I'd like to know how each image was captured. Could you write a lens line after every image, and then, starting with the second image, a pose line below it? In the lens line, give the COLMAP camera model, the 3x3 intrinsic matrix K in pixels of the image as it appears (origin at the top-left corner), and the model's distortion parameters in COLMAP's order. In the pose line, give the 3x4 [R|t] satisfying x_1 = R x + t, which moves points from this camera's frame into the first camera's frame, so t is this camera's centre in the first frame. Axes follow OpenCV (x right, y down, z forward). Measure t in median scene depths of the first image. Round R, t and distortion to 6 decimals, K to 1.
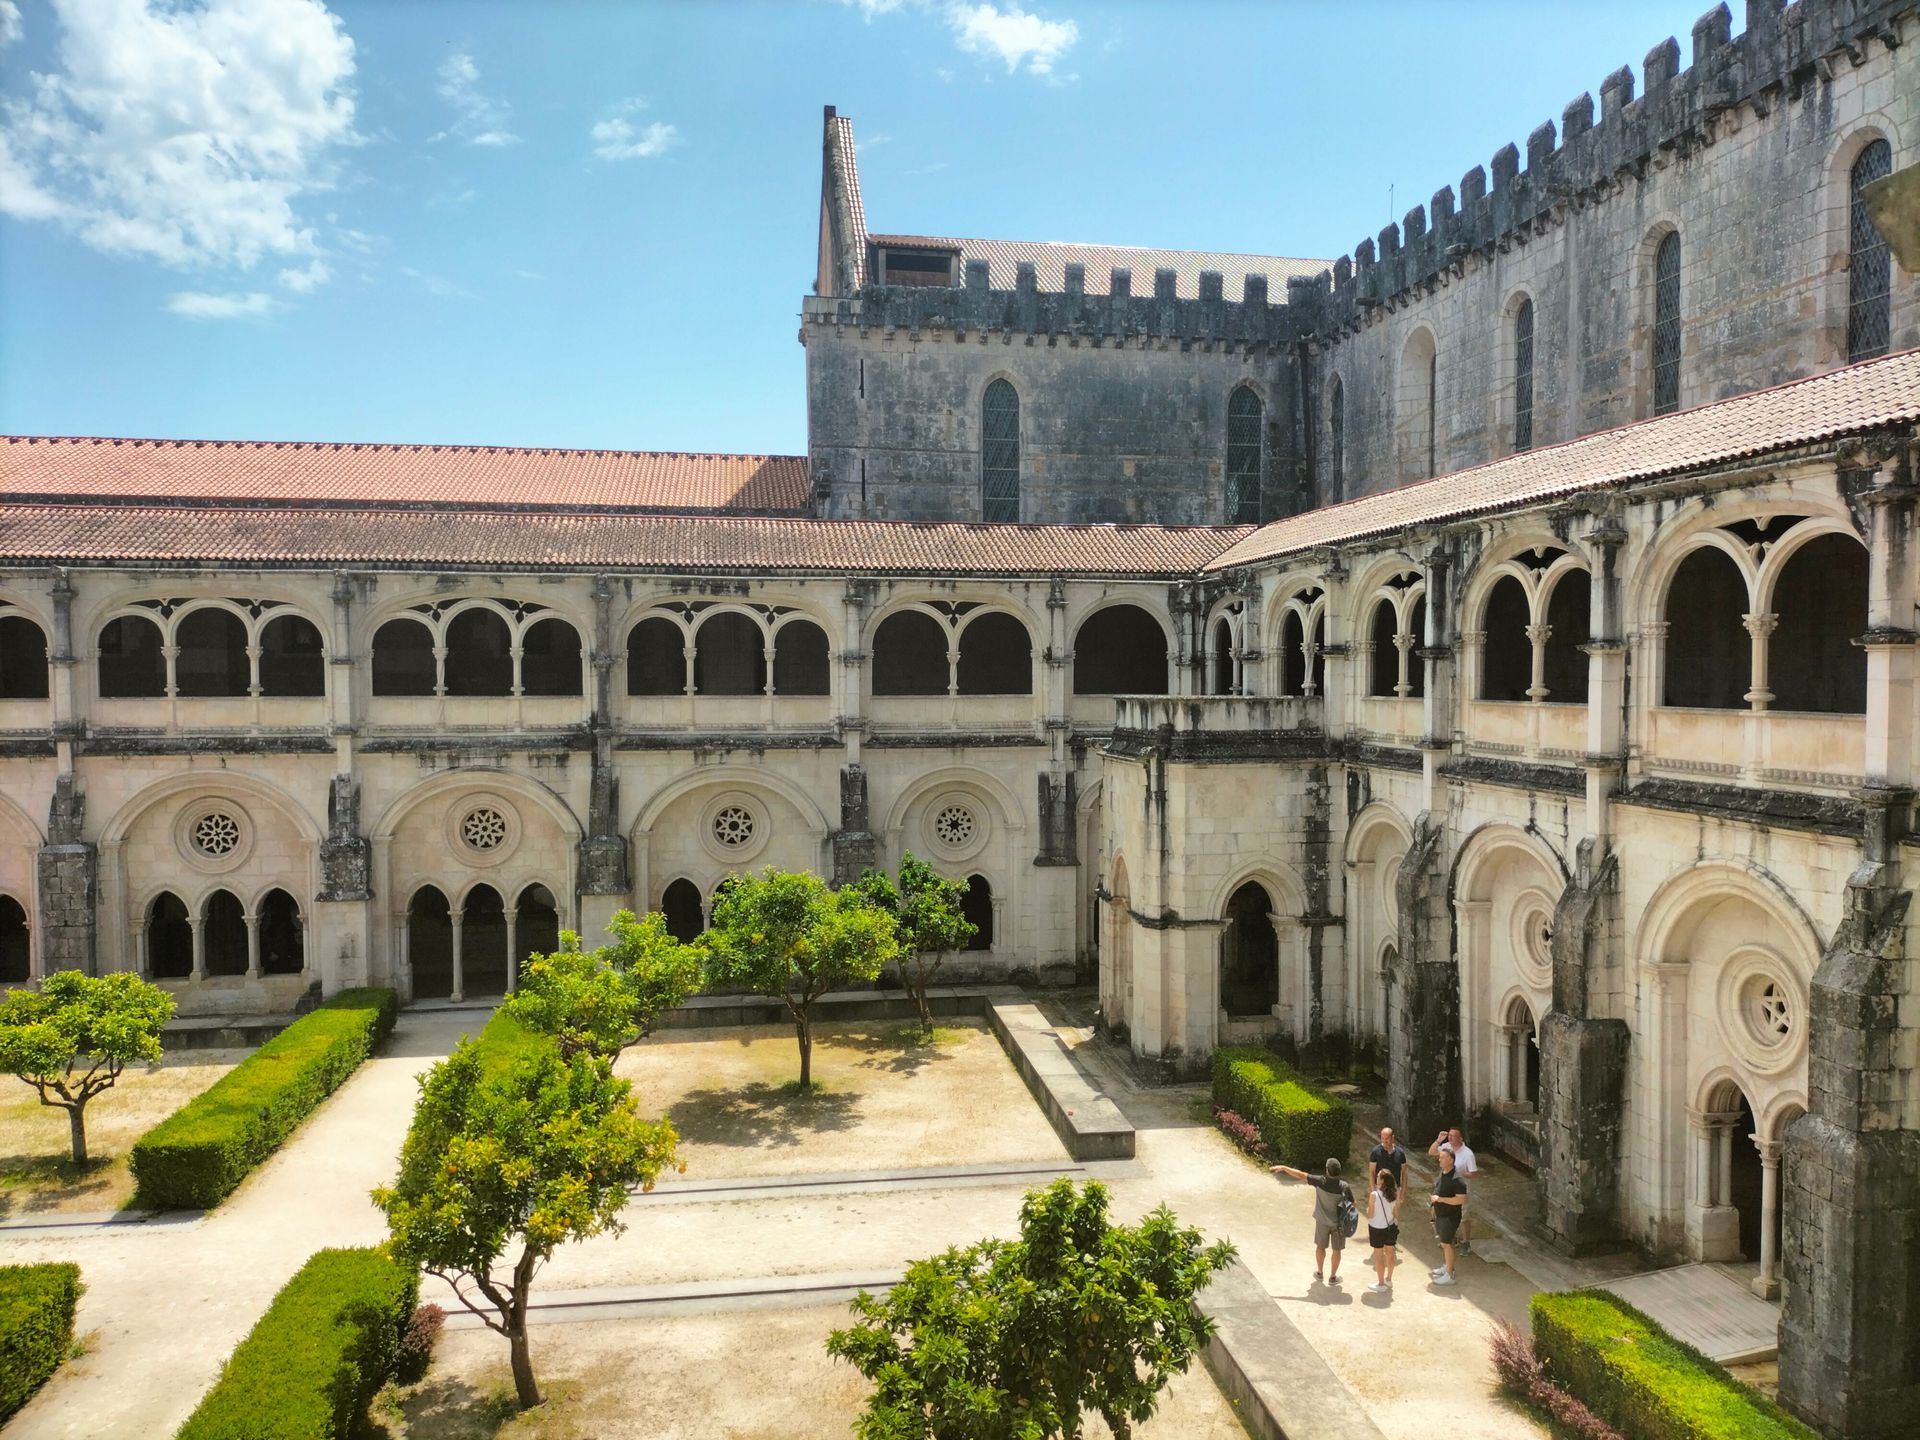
lens RADIAL K [[1418.1, 0, 963.5], [0, 1418.1, 727.7], [0, 0, 1]] dist [0.038420, -0.048925]
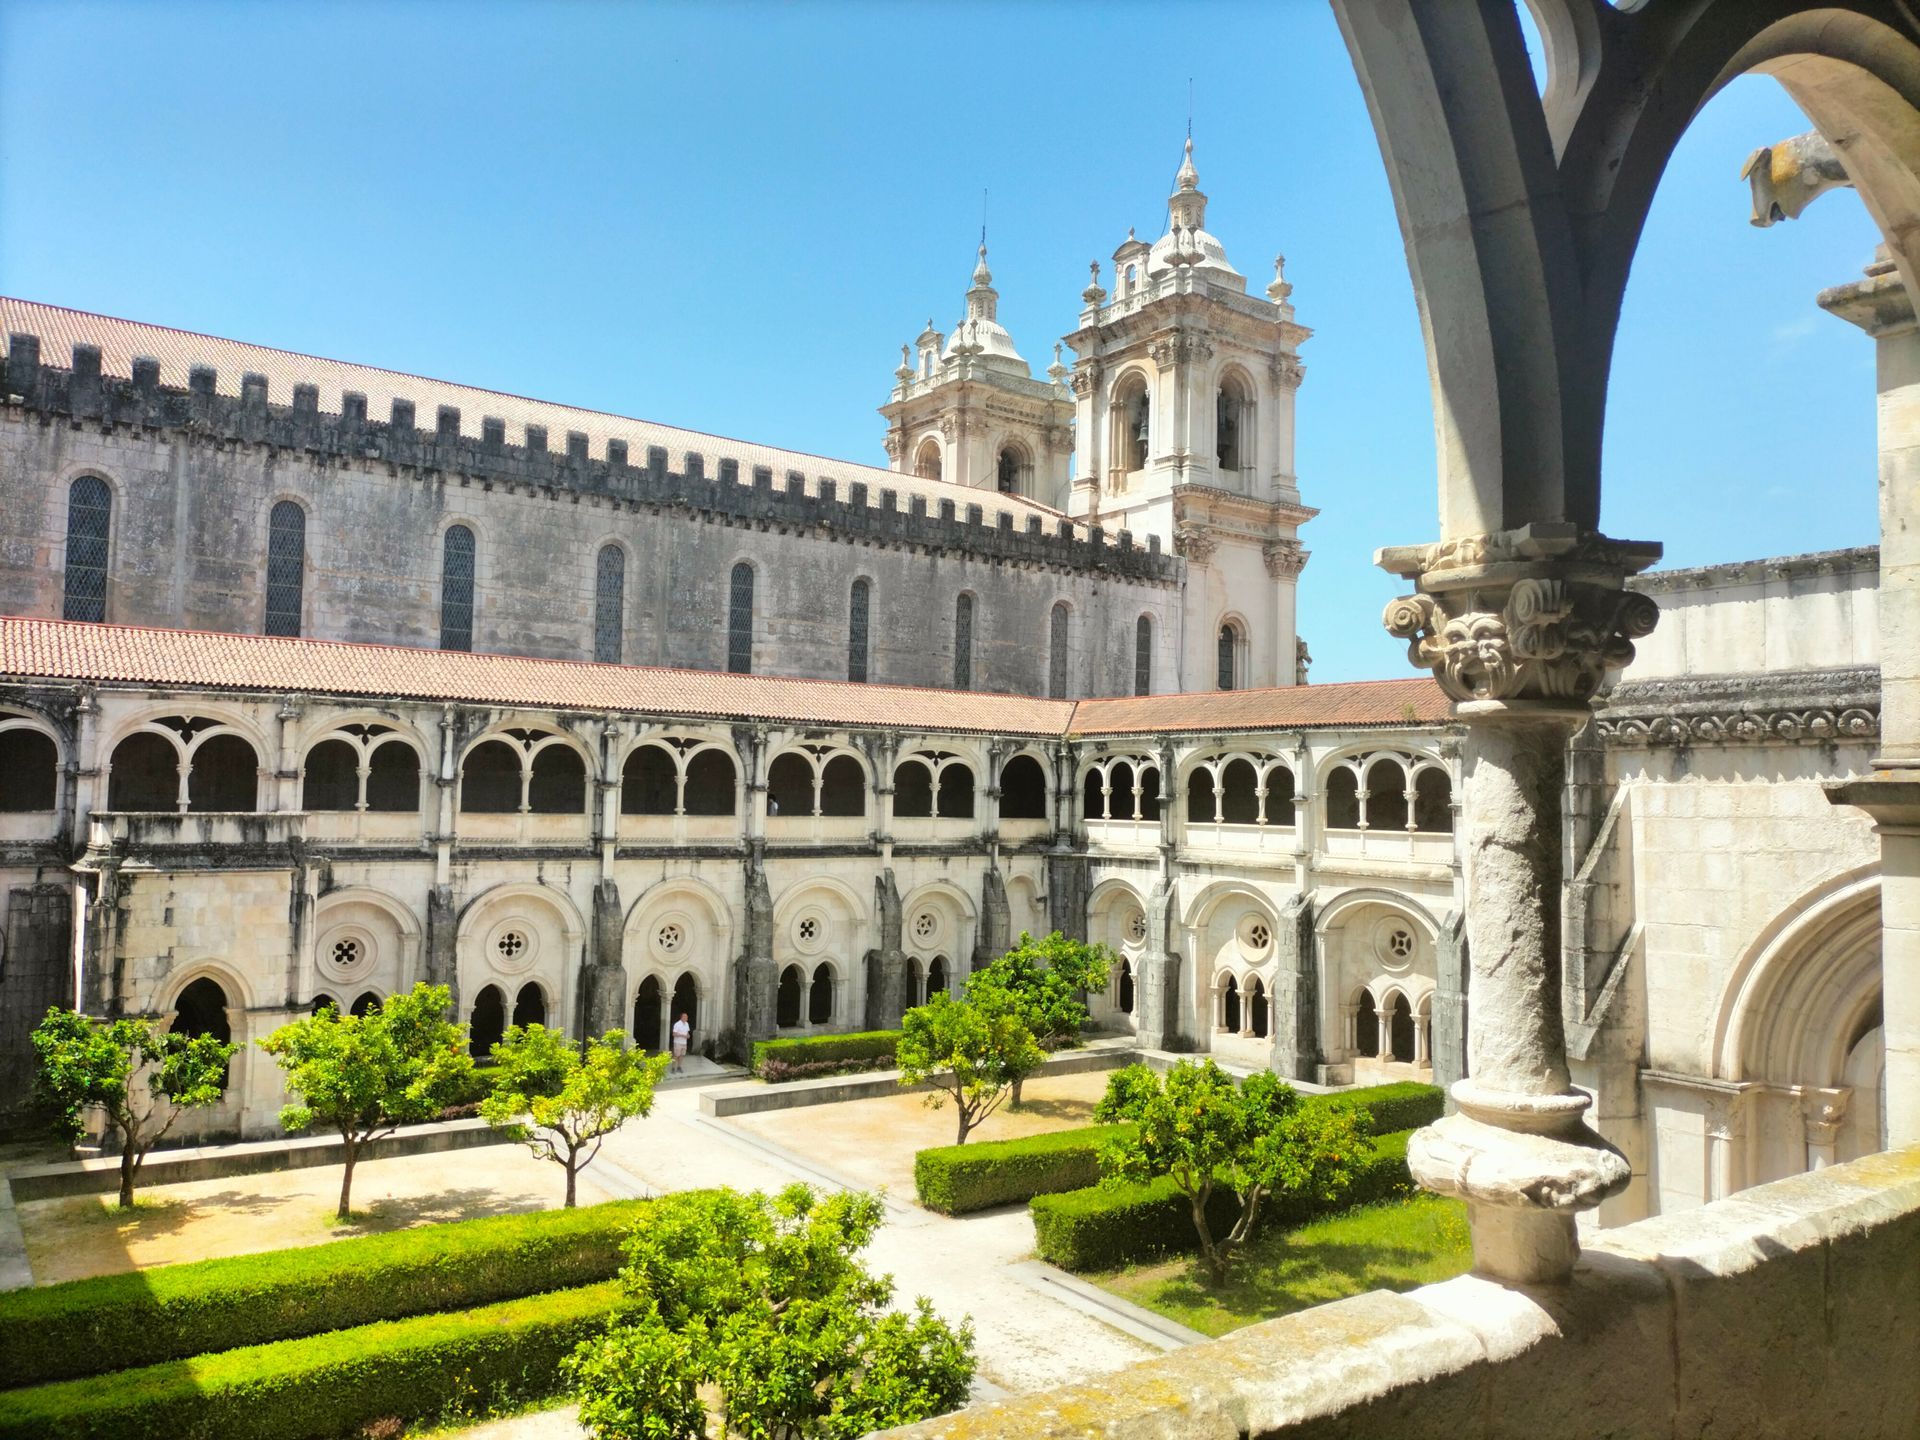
lens RADIAL K [[1418.1, 0, 1002.4], [0, 1418.1, 740.0], [0, 0, 1]] dist [0.038420, -0.048925]
pose [[-0.477692, 0.036583, 0.877765, -1.343076], [0.018737, 0.999330, -0.031452, -0.038656], [-0.878328, 0.001423, -0.478057, 1.208705]]
